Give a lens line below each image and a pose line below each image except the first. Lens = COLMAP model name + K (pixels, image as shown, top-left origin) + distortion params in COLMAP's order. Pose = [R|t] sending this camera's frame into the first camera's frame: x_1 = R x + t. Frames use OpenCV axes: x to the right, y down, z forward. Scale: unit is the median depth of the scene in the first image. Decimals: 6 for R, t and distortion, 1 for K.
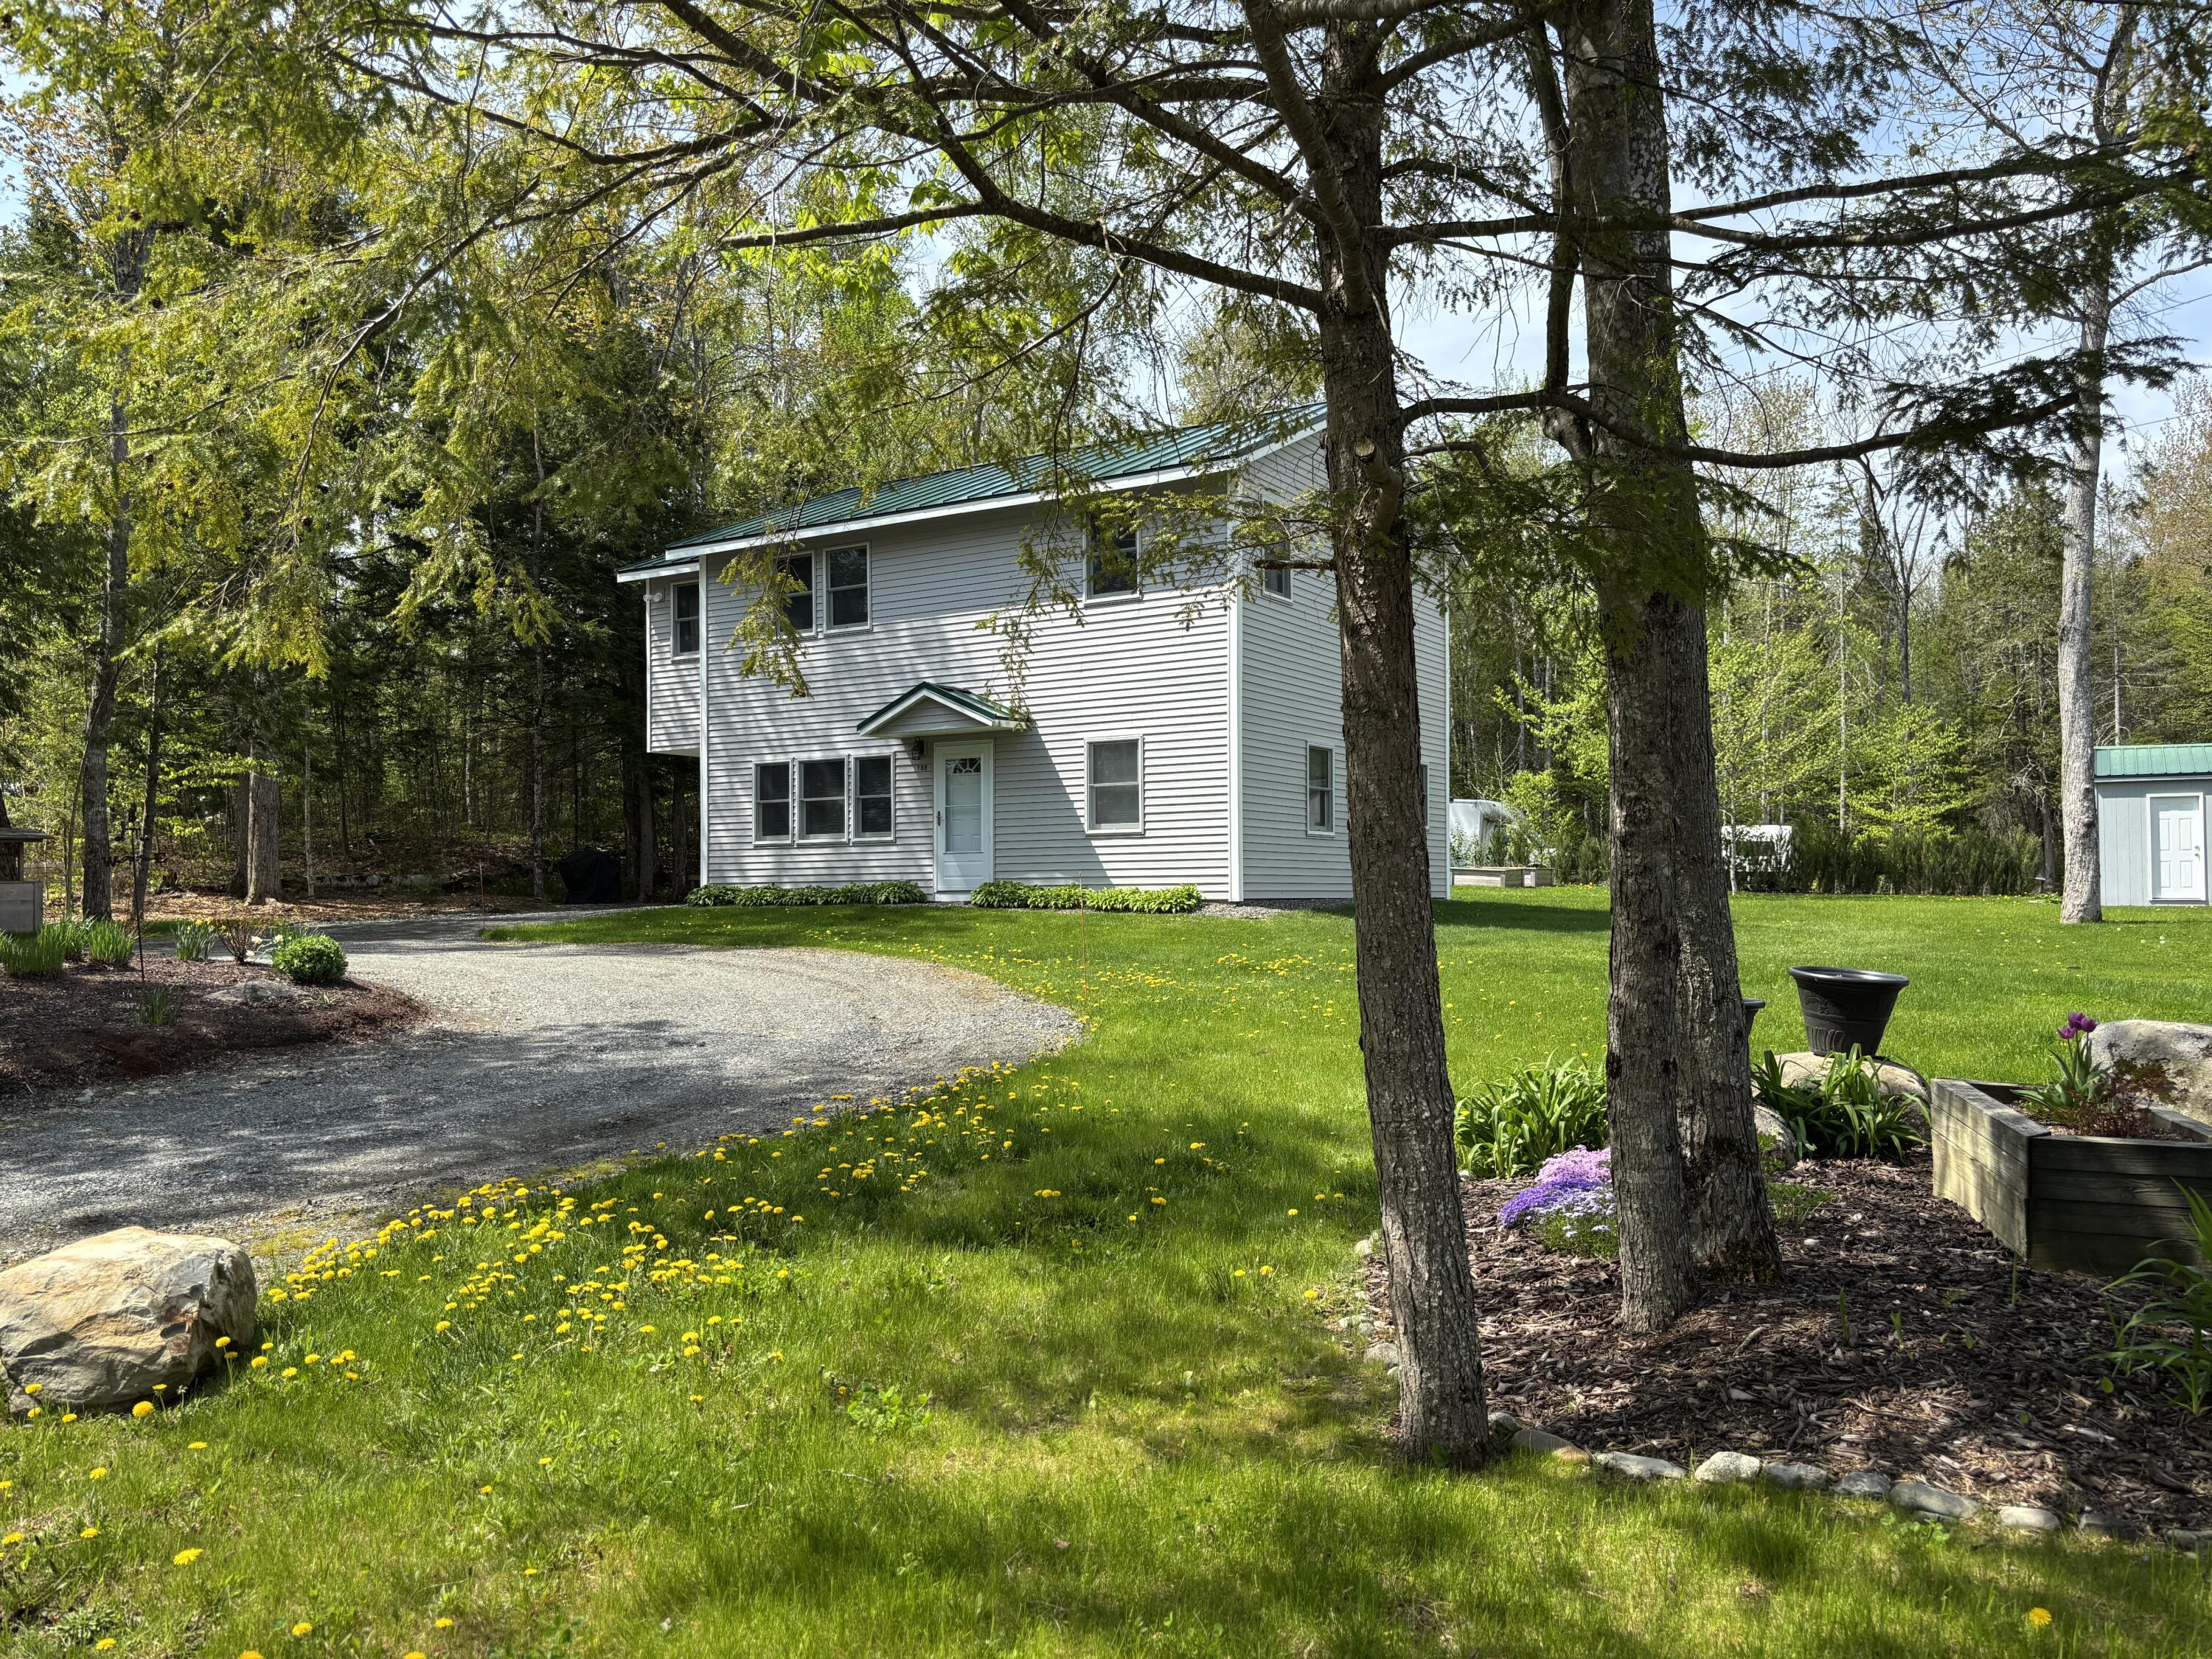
lens RADIAL K [[1693.2, 0, 1097.3], [0, 1693.2, 829.3], [0, 0, 1]] dist [0.004778, 0.001166]
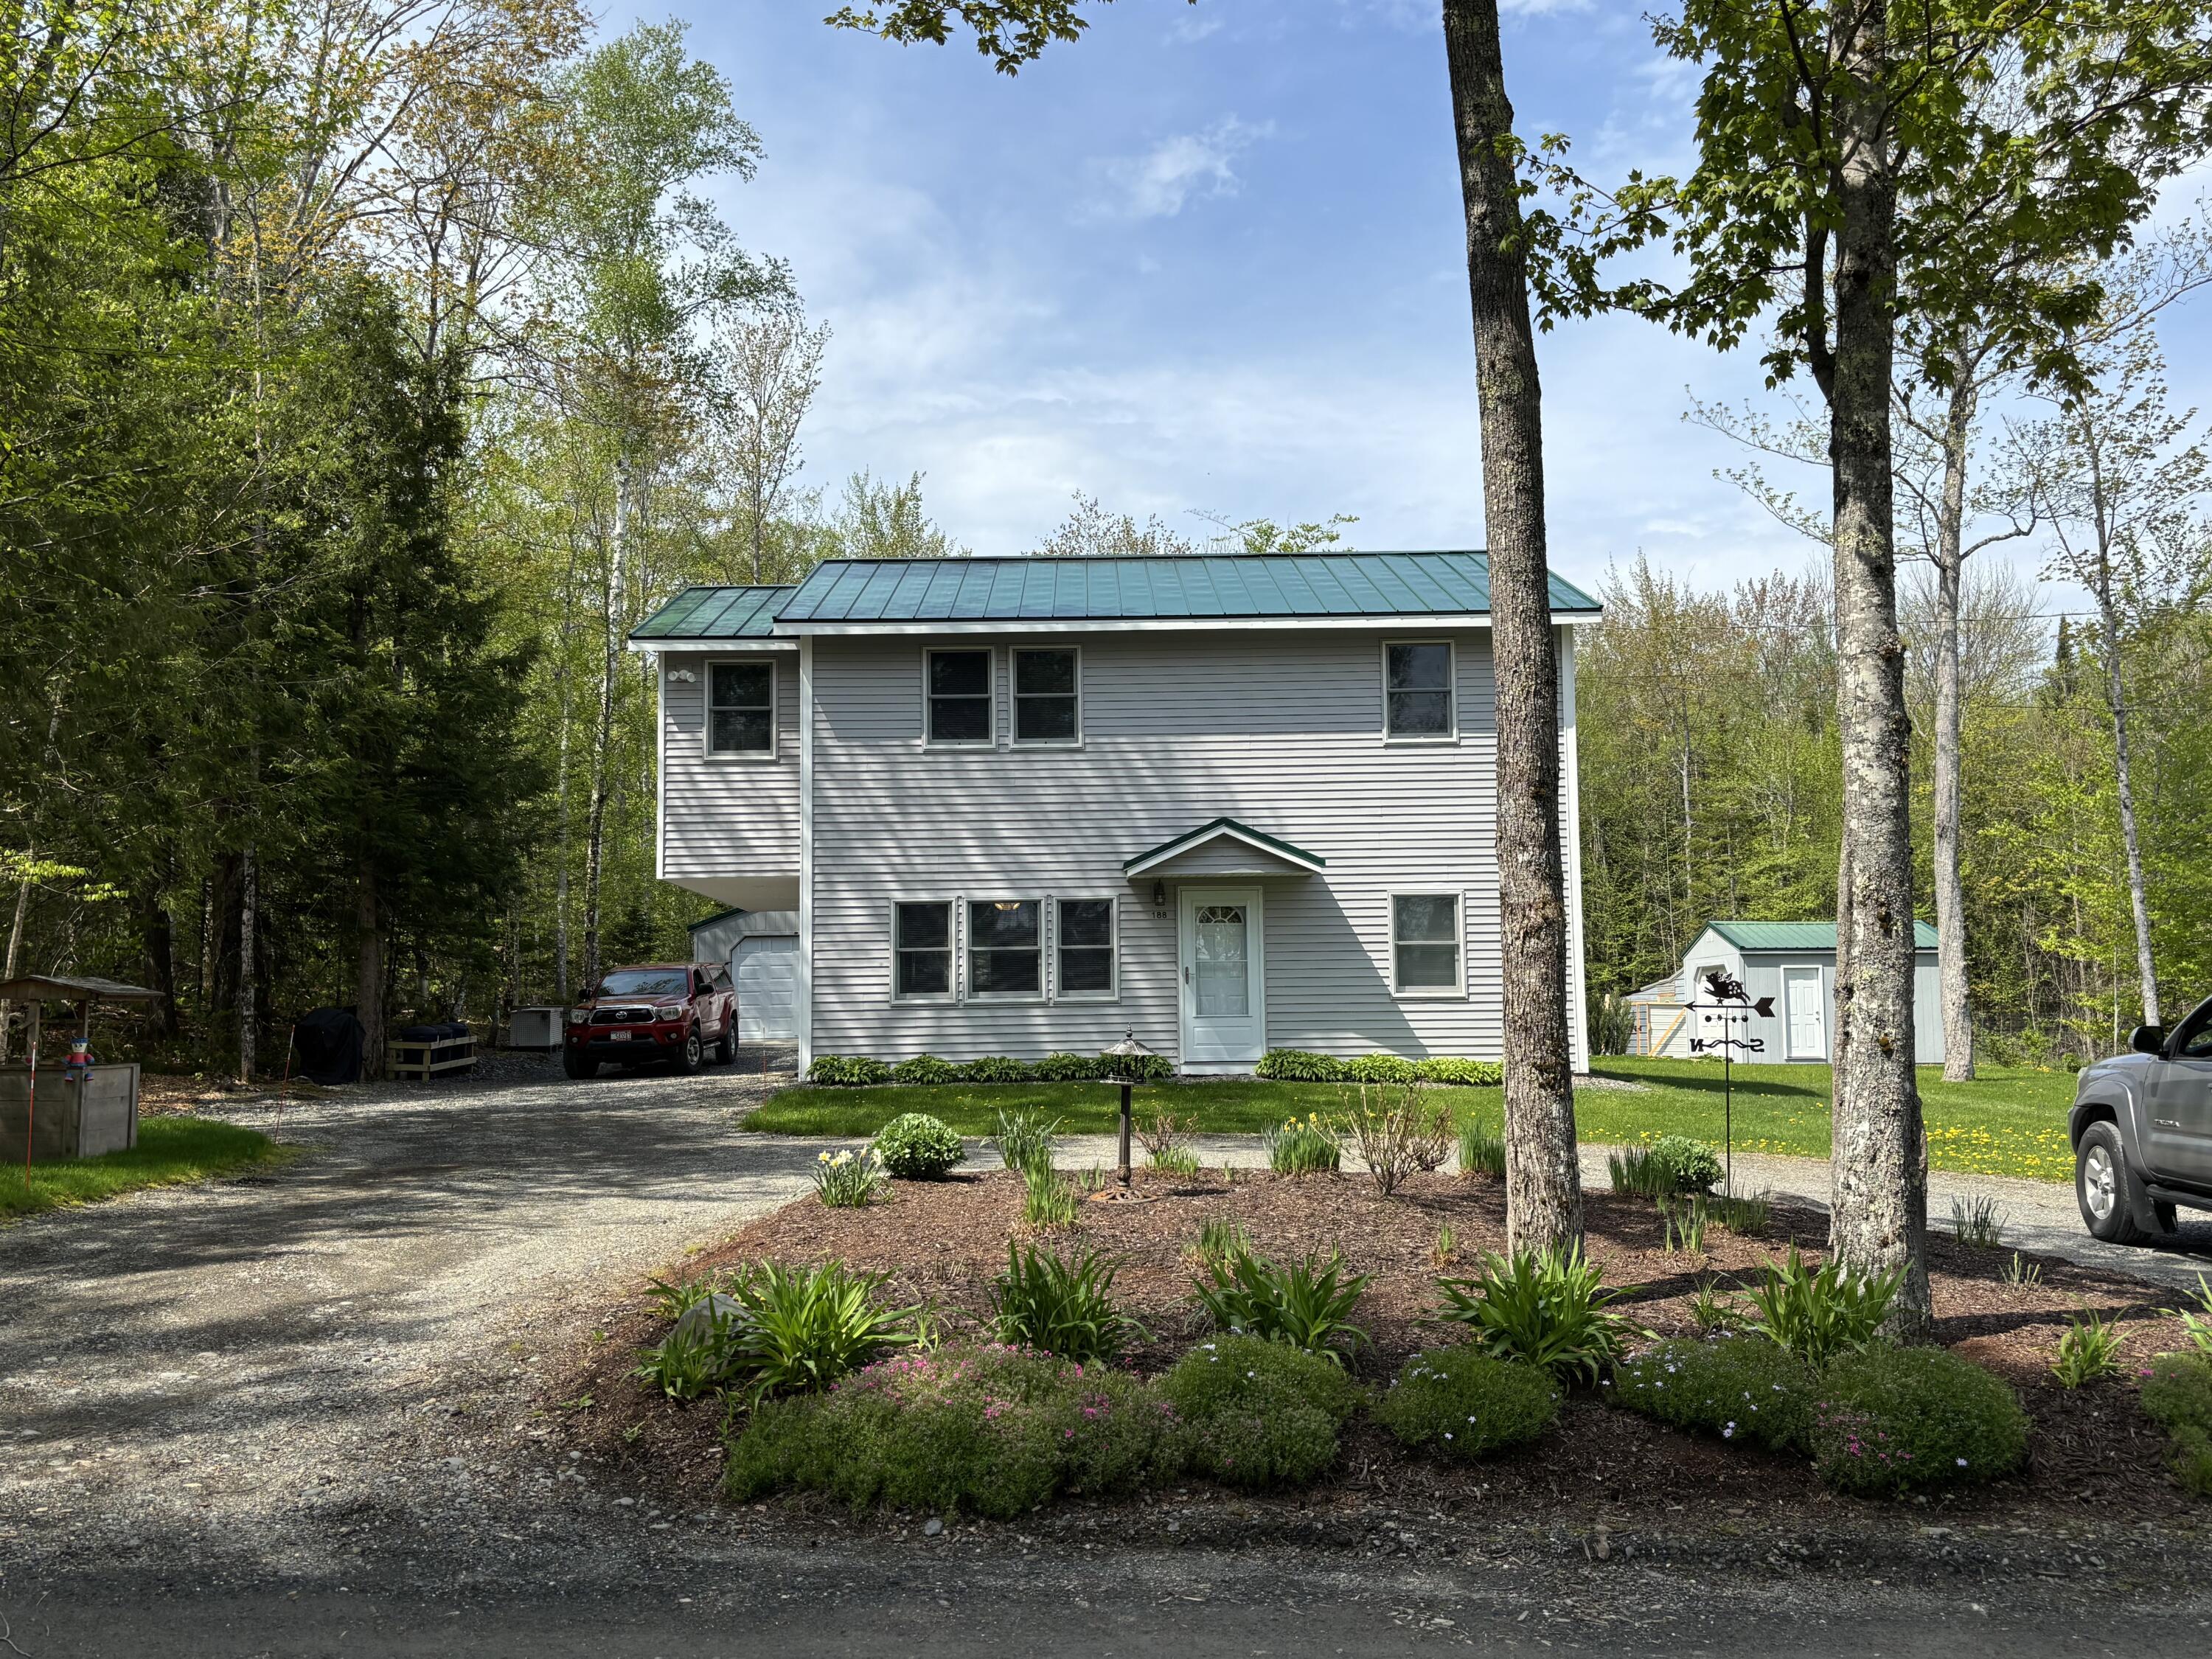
lens RADIAL K [[1903.2, 0, 1118.6], [0, 1903.2, 828.7], [0, 0, 1]] dist [0.150885, -0.000369]
pose [[0.840818, 0.053298, 0.538688, -0.625021], [-0.012125, 0.996746, -0.079694, -0.003456], [-0.541182, 0.060477, 0.838728, 0.207057]]
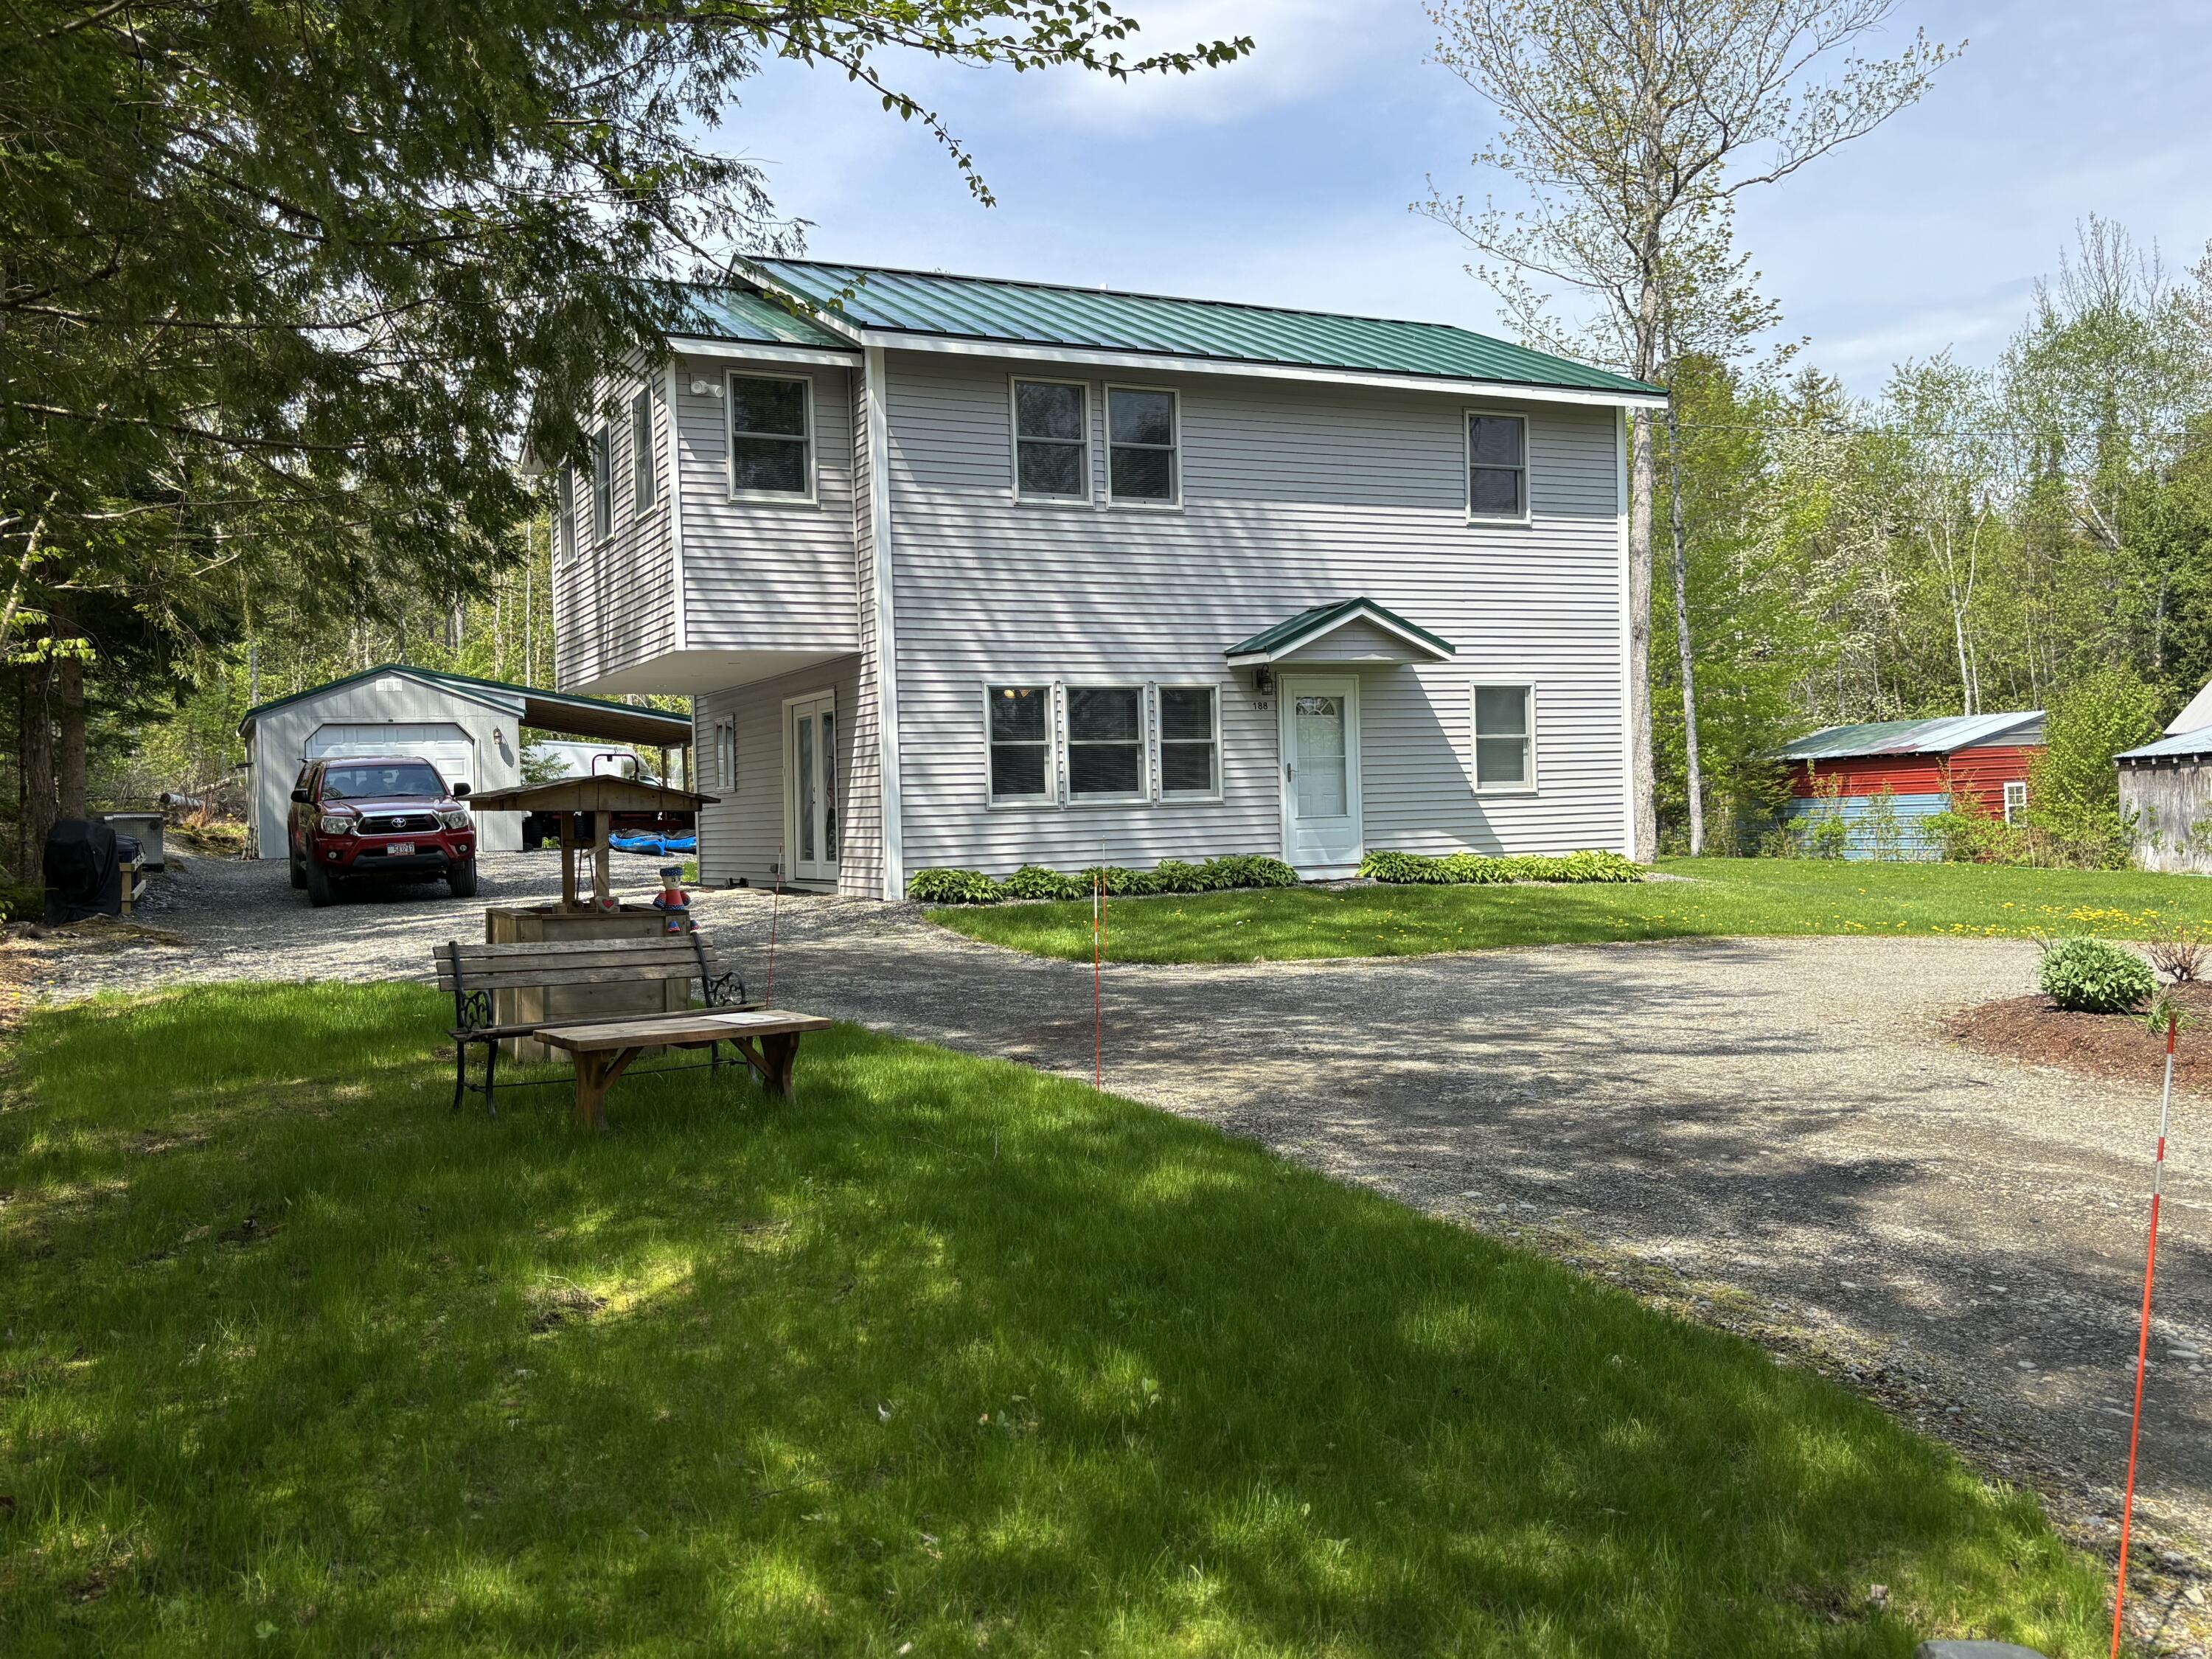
lens RADIAL K [[1903.2, 0, 1107.5], [0, 1903.2, 835.3], [0, 0, 1]] dist [0.150885, -0.000369]
pose [[0.531860, -0.019667, 0.846604, -0.849322], [-0.006139, 0.999614, 0.027078, -0.001097], [-0.846810, -0.019599, 0.531534, 0.593251]]
